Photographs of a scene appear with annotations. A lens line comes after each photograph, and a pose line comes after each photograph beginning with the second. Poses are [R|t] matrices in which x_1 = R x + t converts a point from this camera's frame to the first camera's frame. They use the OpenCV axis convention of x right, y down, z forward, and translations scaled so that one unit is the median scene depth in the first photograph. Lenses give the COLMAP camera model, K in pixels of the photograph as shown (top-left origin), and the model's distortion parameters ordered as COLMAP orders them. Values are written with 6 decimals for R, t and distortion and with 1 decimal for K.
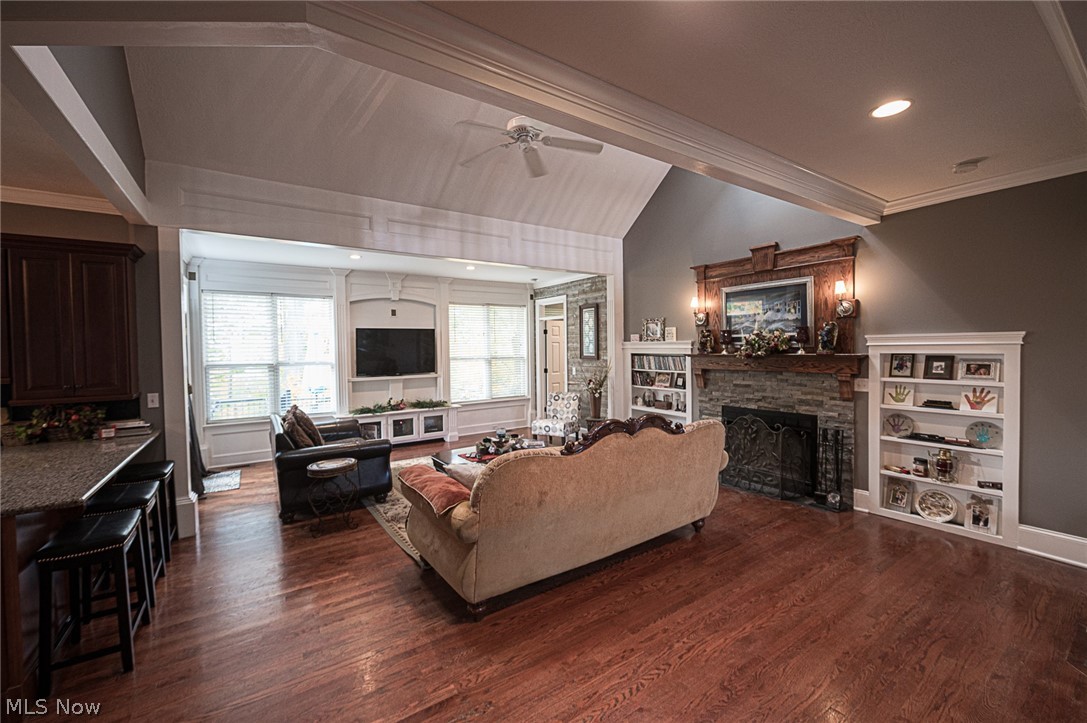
lens RADIAL K [[440.4, 0, 530.9], [0, 440.4, 361.3], [0, 0, 1]] dist [-0.008364, -0.000817]
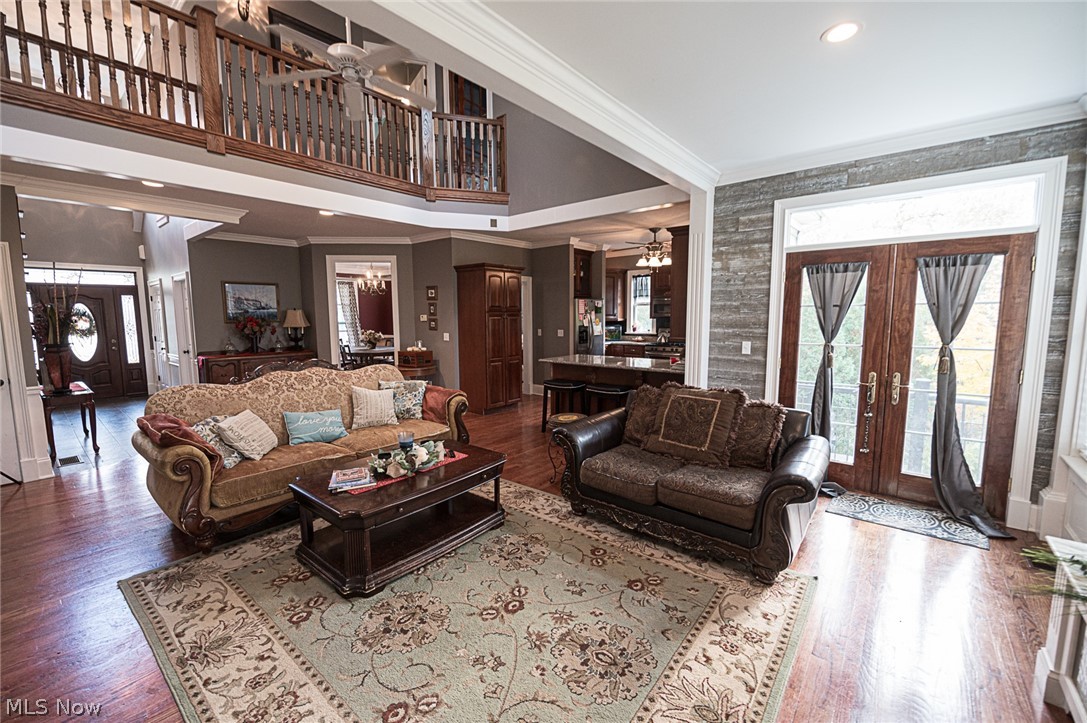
lens RADIAL K [[440.4, 0, 531.7], [0, 440.4, 360.7], [0, 0, 1]] dist [-0.008364, -0.000817]
pose [[-0.958922, 0.052822, -0.278709, -0.053602], [0.012853, 0.989591, 0.143331, -0.032363], [0.283380, 0.133861, -0.949620, 1.243041]]
